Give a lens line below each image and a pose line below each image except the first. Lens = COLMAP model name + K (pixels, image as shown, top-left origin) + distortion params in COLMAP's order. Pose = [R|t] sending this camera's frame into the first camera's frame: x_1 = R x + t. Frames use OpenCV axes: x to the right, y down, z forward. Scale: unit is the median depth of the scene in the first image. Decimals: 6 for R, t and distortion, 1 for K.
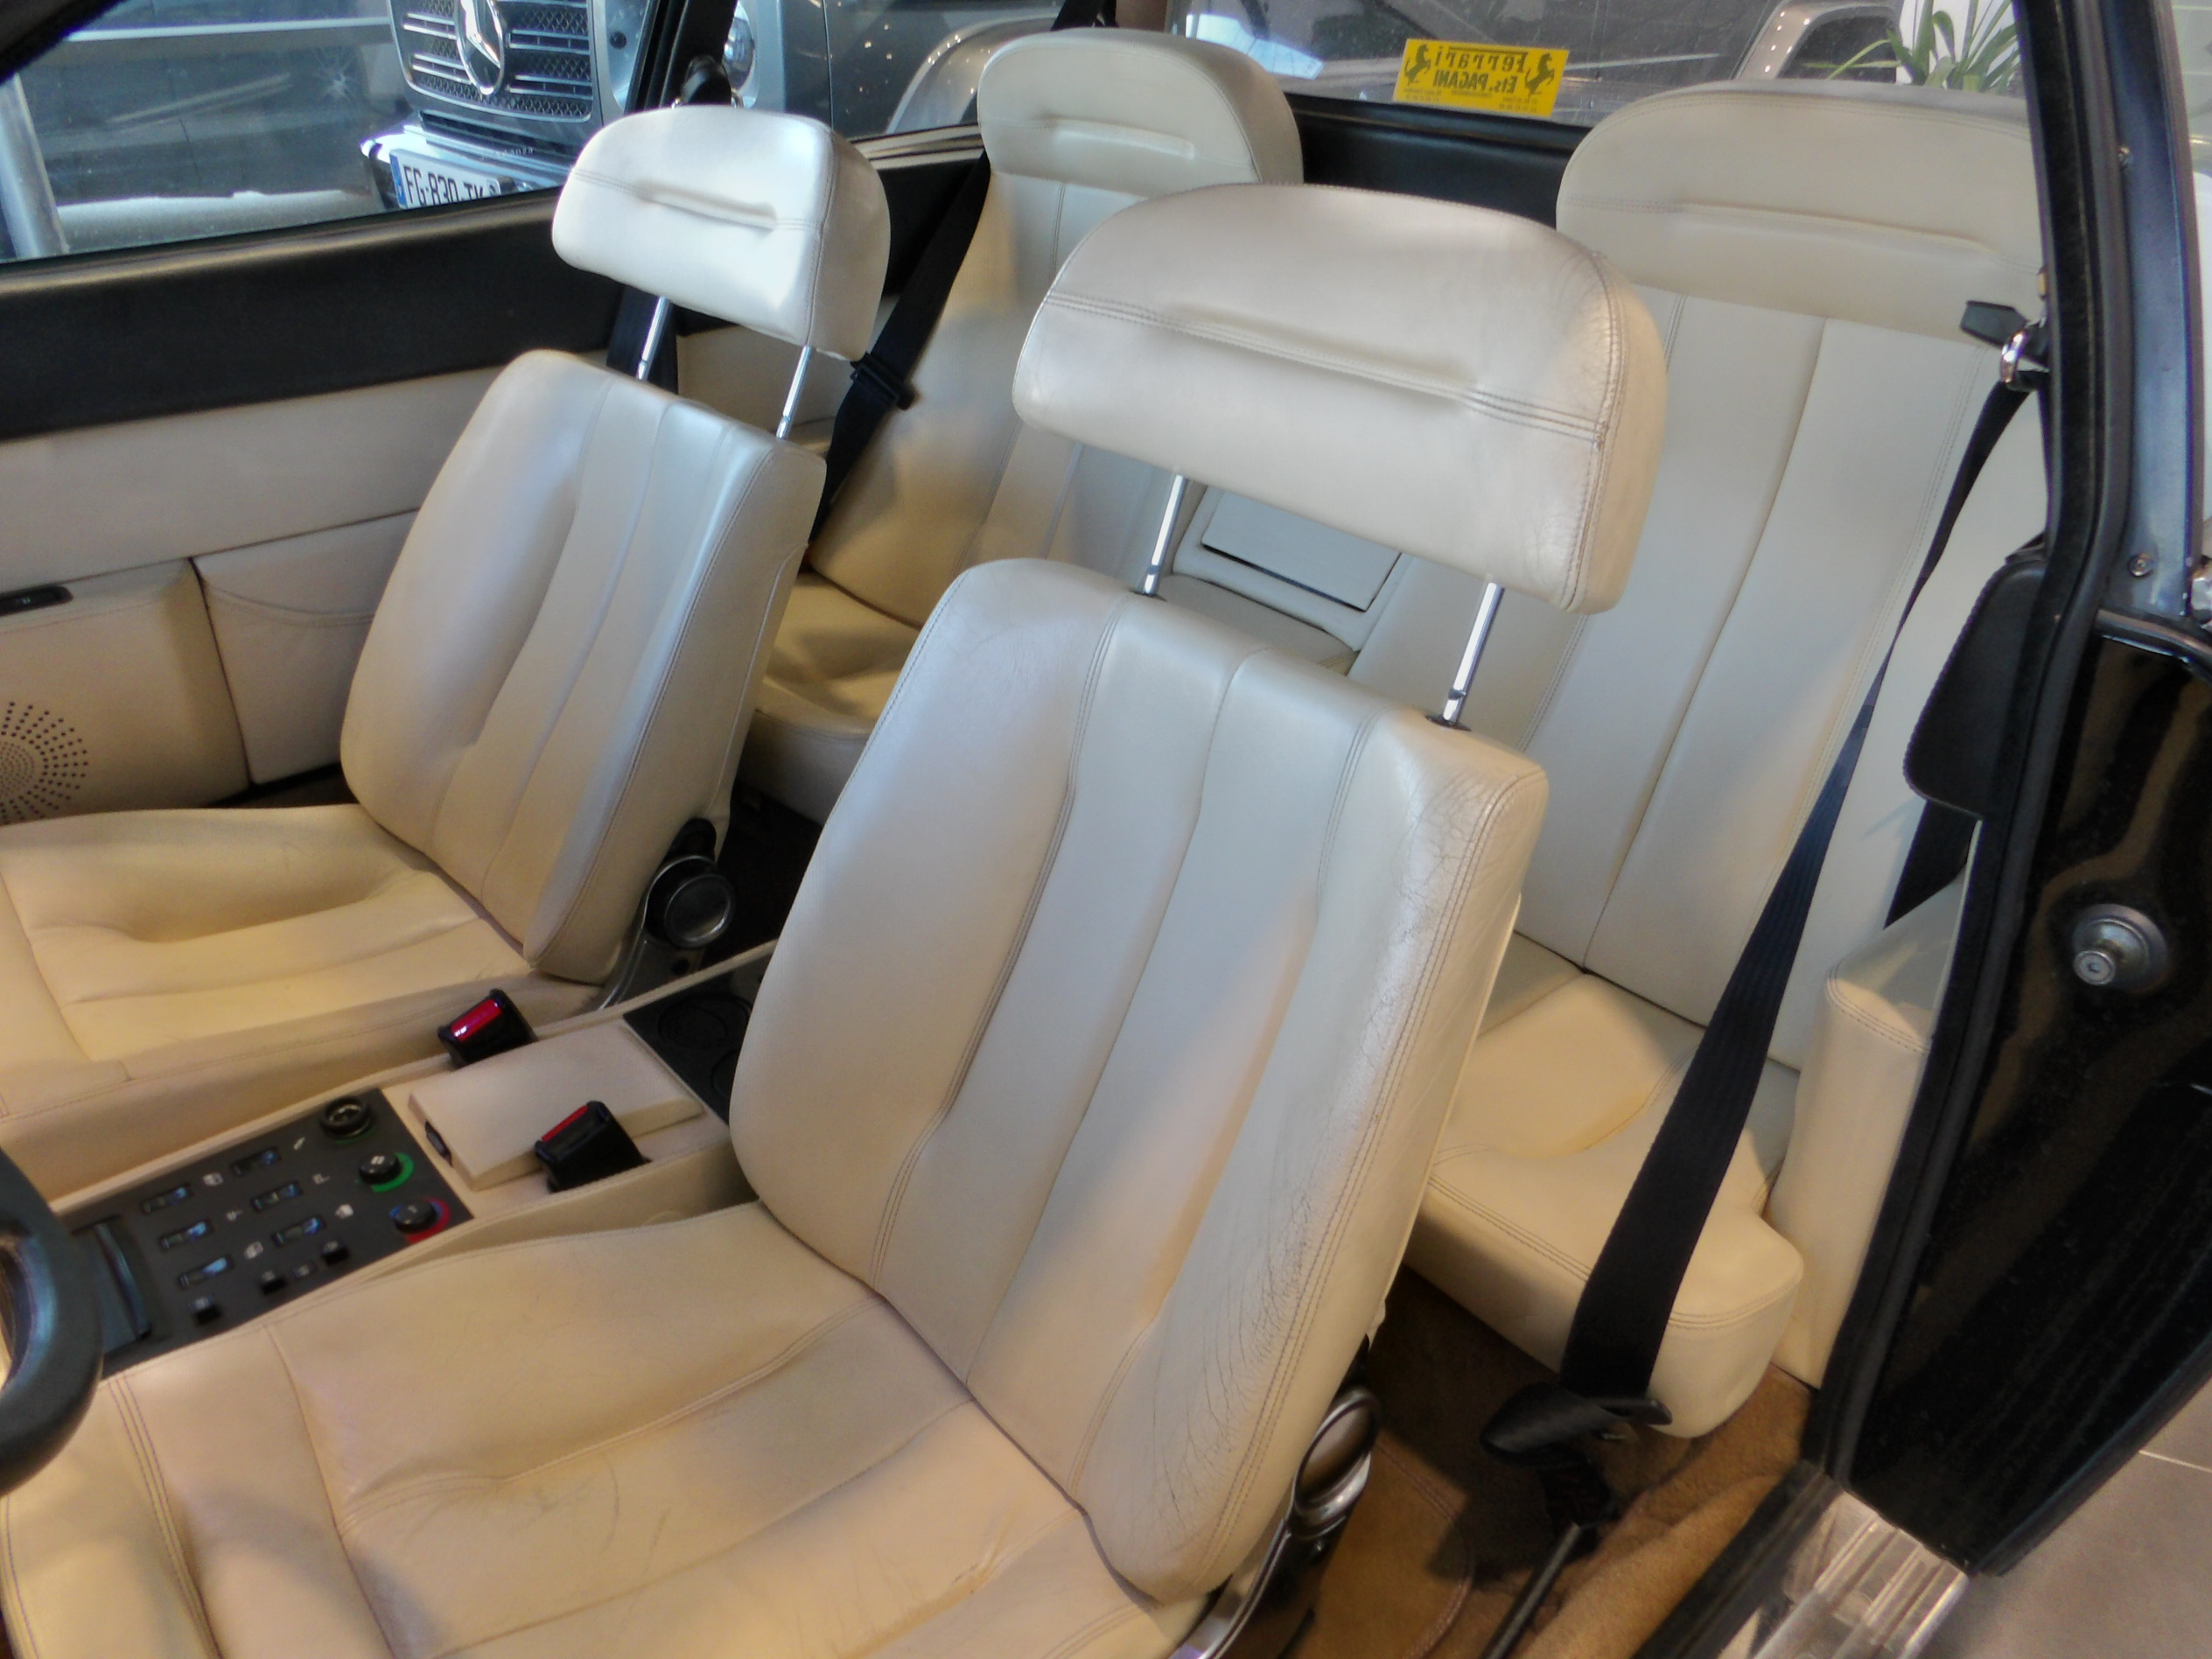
lens RADIAL K [[1554.3, 0, 1106.0], [0, 1554.3, 829.5], [0, 0, 1]] dist [-0.019132, -0.003049]
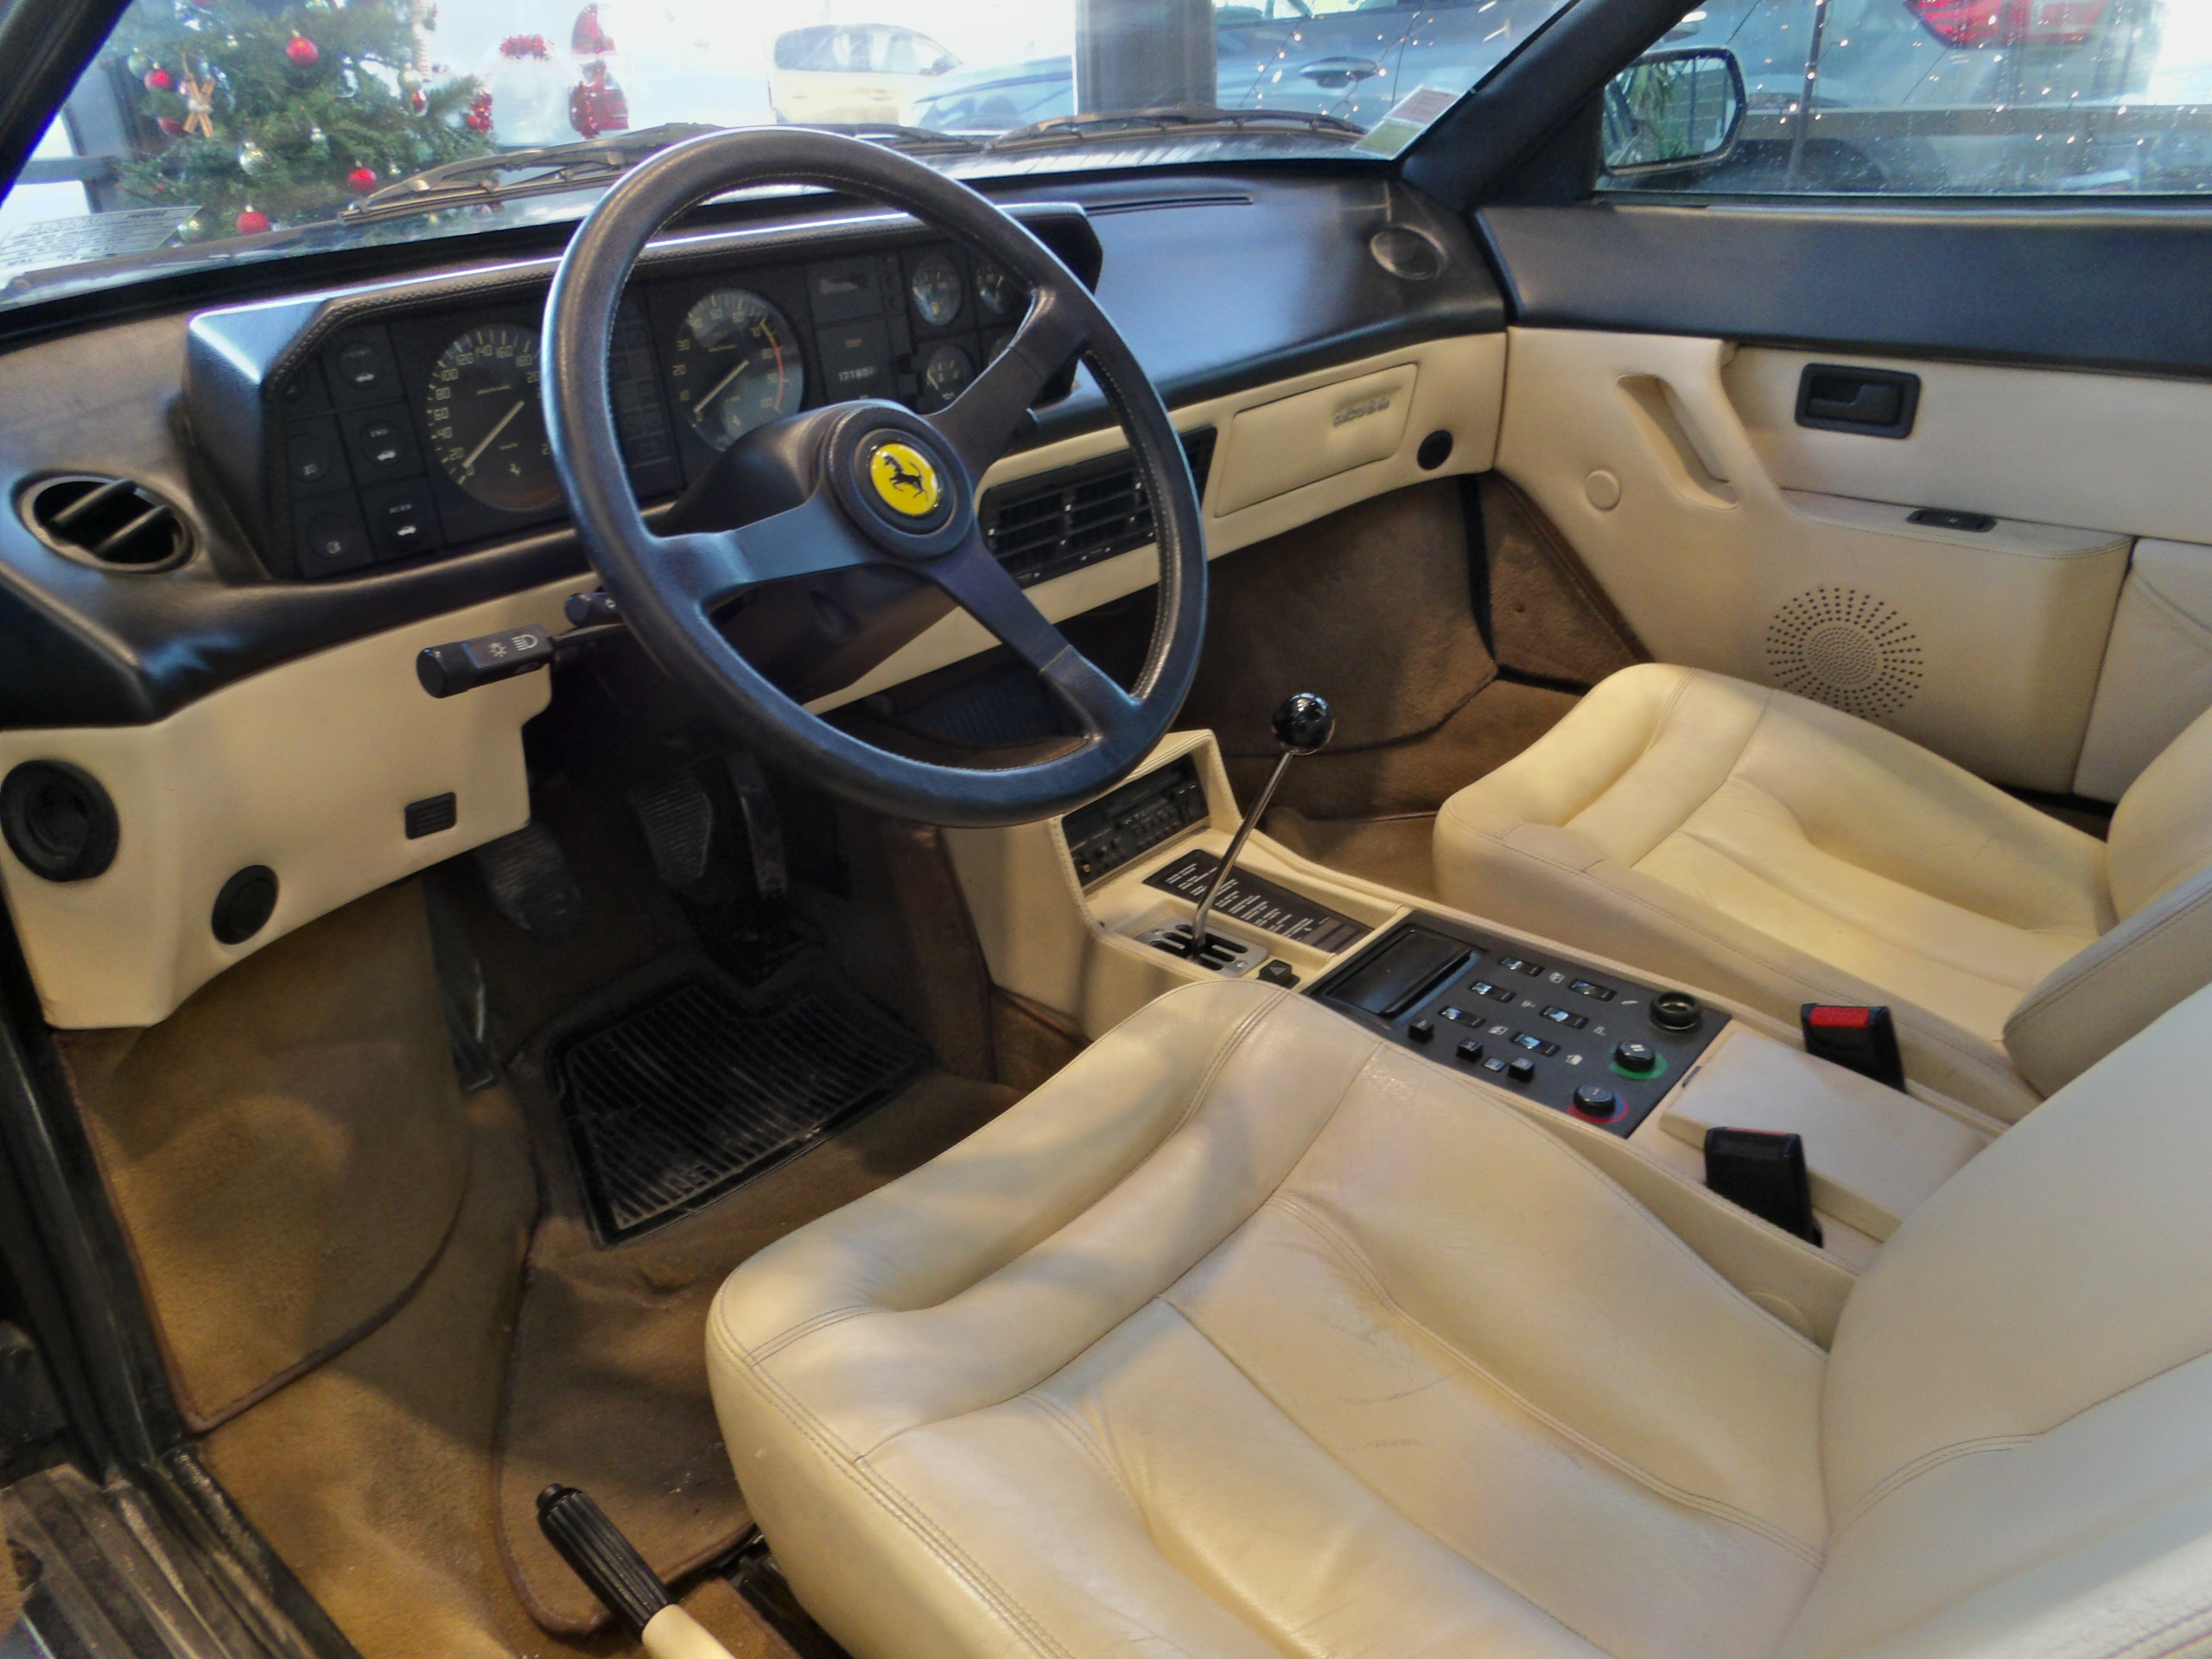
lens RADIAL K [[1573.1, 0, 1160.6], [0, 1573.1, 842.1], [0, 0, 1]] dist [-0.041806, 0.052422]
pose [[0.153217, 0.416033, -0.896349, 0.295904], [-0.460125, 0.832767, 0.307871, -0.057325], [0.874534, 0.365262, 0.319022, 0.343656]]
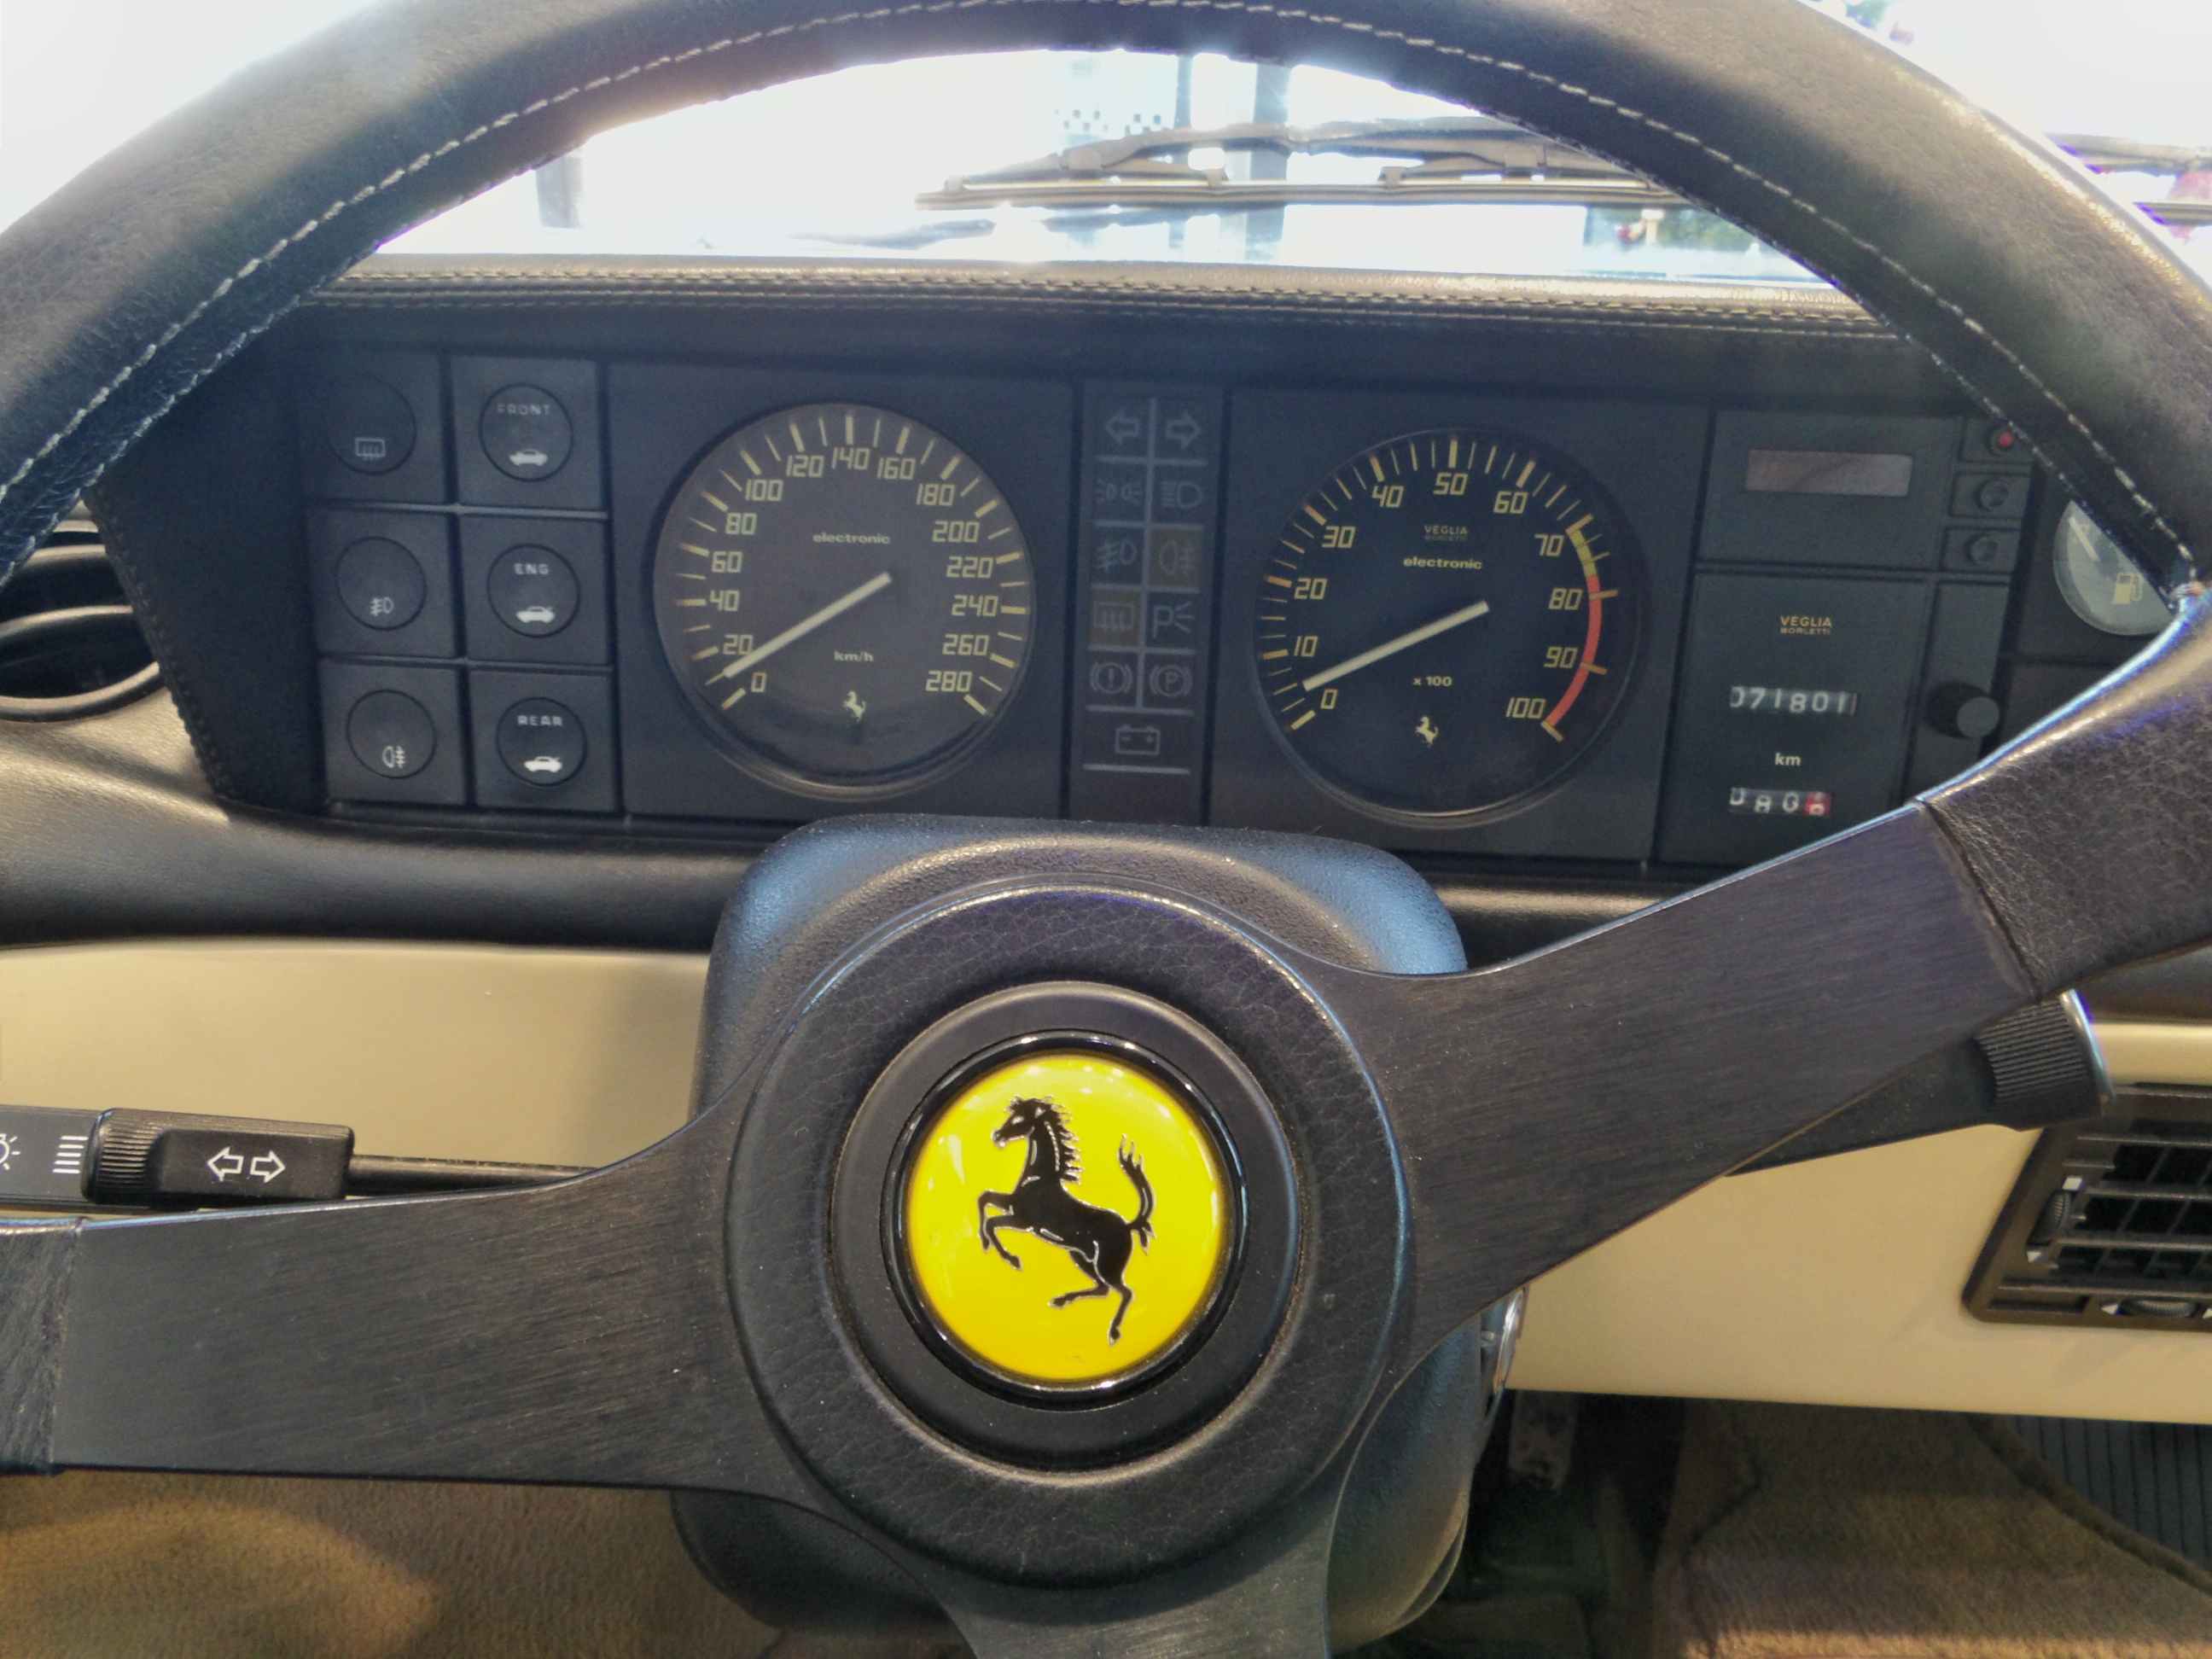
lens RADIAL K [[1554.3, 0, 1106.0], [0, 1554.3, 829.5], [0, 0, 1]] dist [-0.019132, -0.003049]
pose [[-0.694581, 0.204955, -0.689602, -0.319812], [-0.399806, 0.686936, 0.606856, -0.051841], [0.598090, 0.697218, -0.395190, 0.447187]]
